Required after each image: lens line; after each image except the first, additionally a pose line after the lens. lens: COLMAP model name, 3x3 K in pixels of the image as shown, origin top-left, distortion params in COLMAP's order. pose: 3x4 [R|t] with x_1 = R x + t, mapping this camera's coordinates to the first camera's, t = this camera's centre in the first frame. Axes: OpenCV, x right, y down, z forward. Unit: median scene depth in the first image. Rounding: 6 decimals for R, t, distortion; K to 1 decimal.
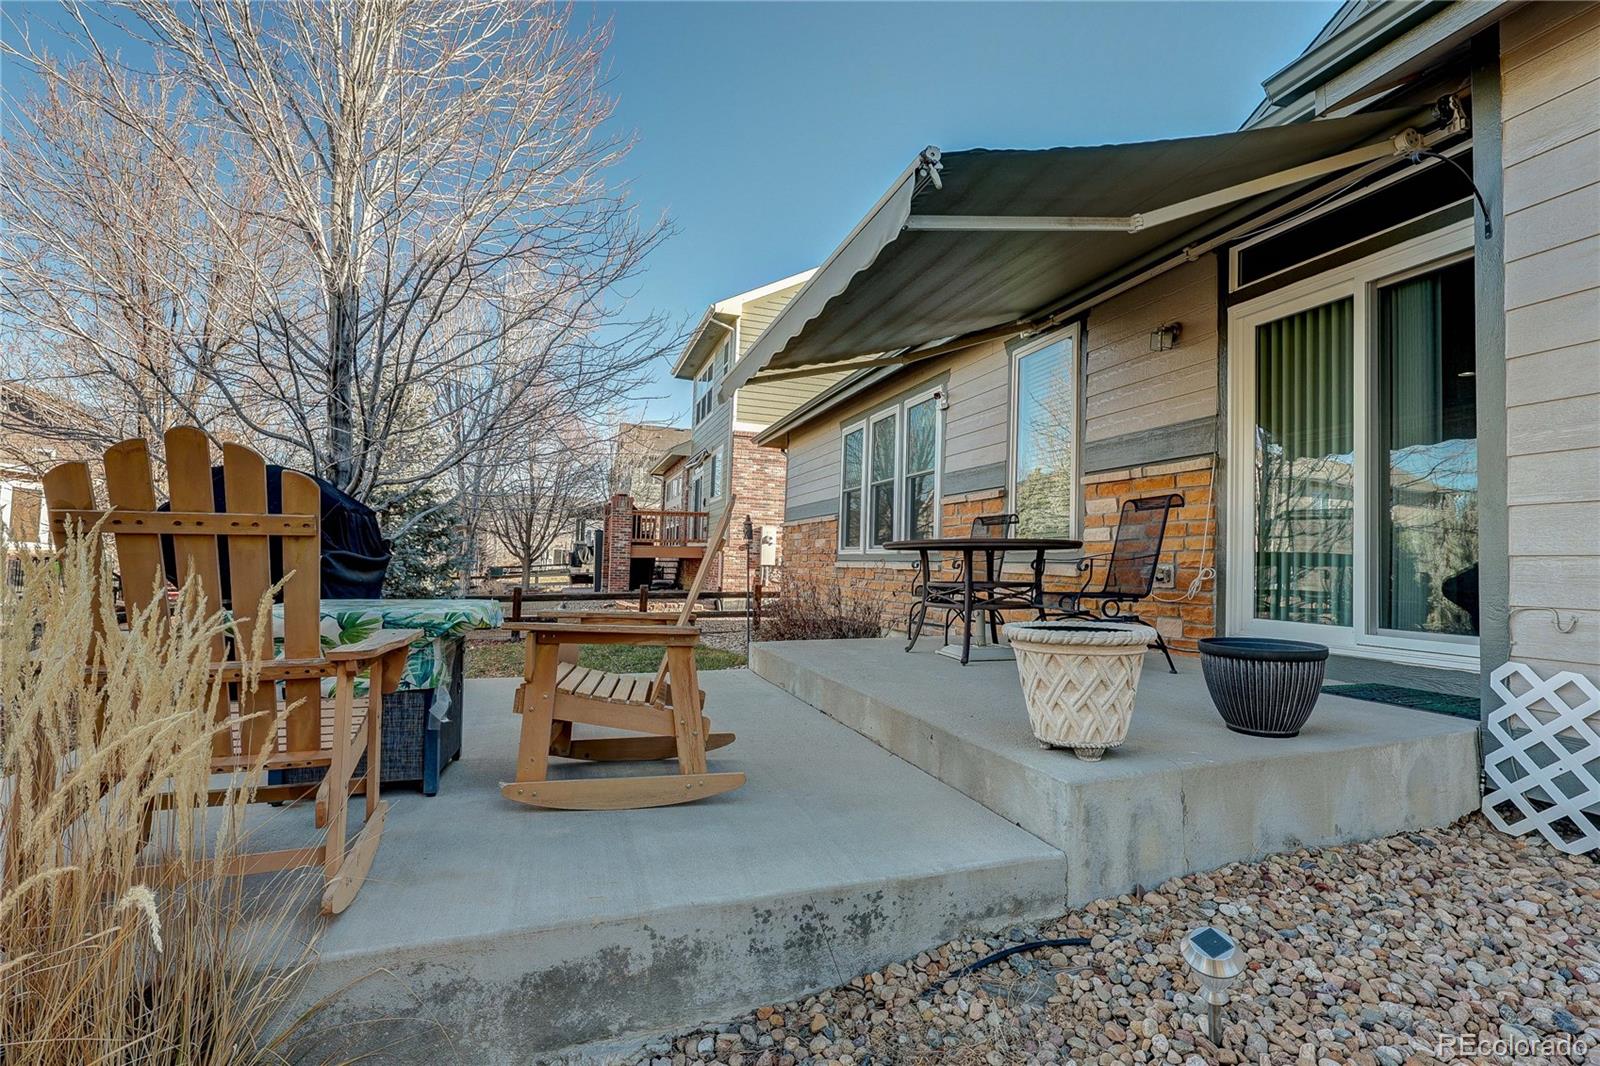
lens RADIAL K [[751.9, 0, 804.4], [0, 751.9, 538.4], [0, 0, 1]] dist [0.002731, -0.000614]
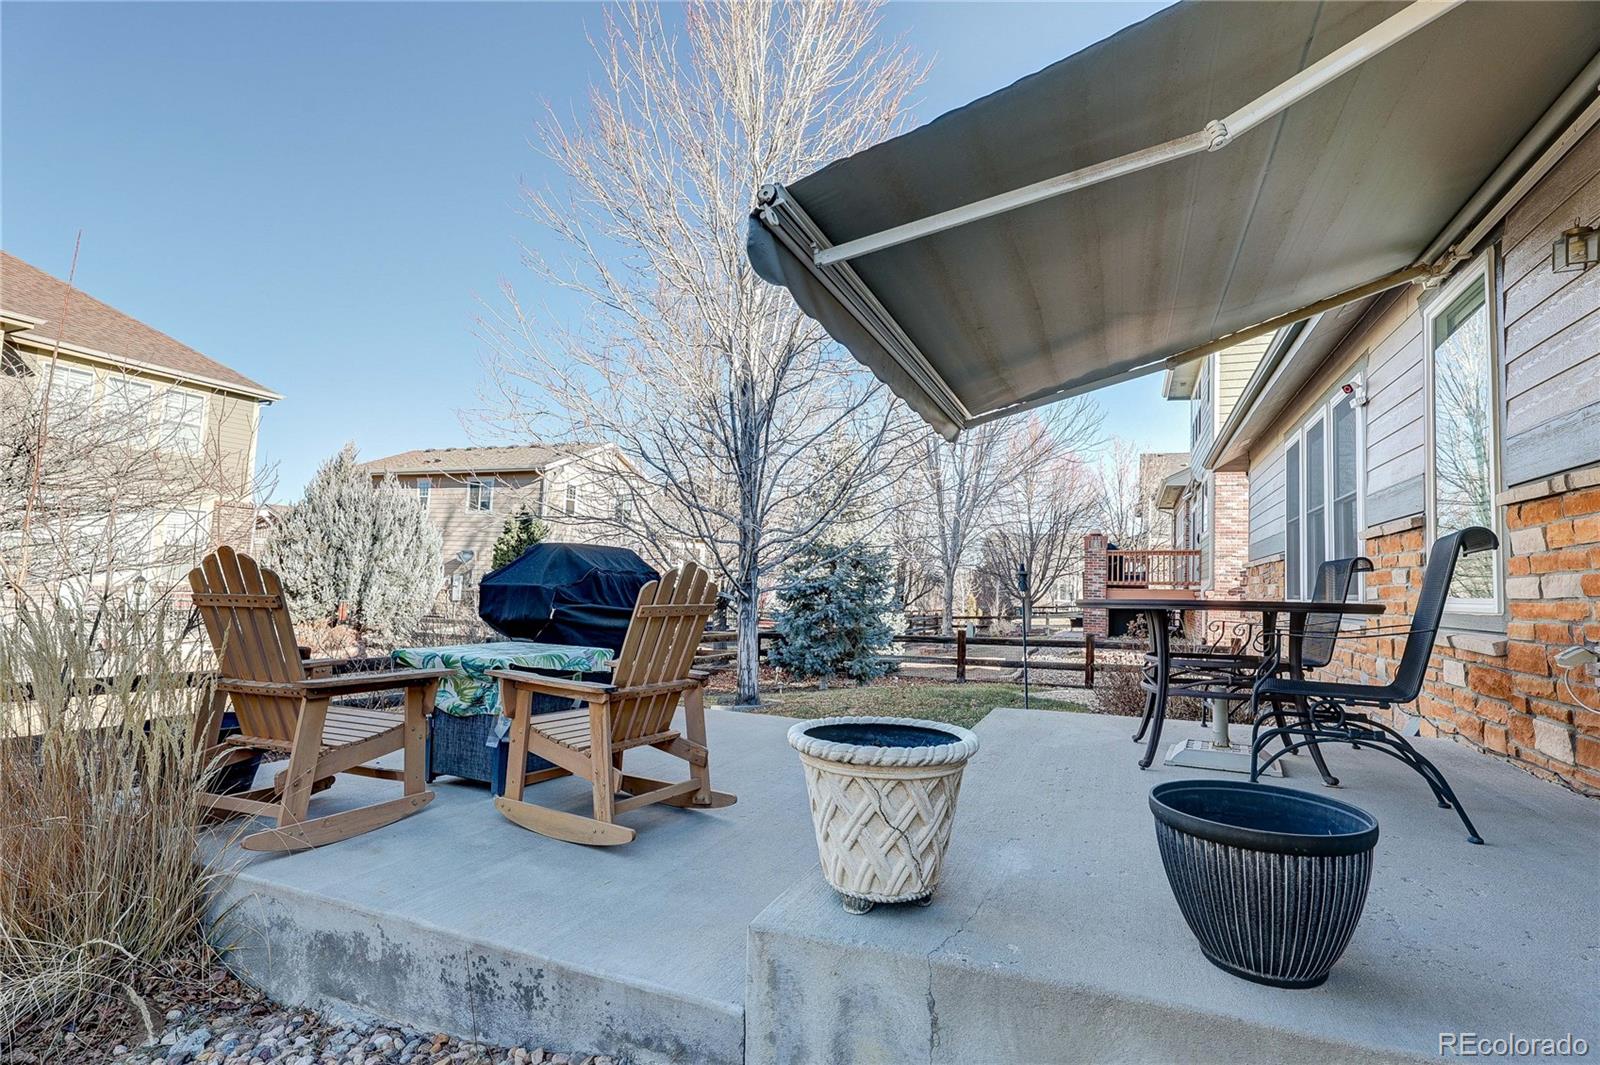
lens RADIAL K [[751.9, 0, 794.6], [0, 751.9, 529.5], [0, 0, 1]] dist [0.002731, -0.000614]
pose [[0.732397, -0.051557, -0.678923, 0.955292], [0.009370, 0.997798, -0.065663, -0.045486], [0.680813, 0.041730, 0.731267, 0.419934]]
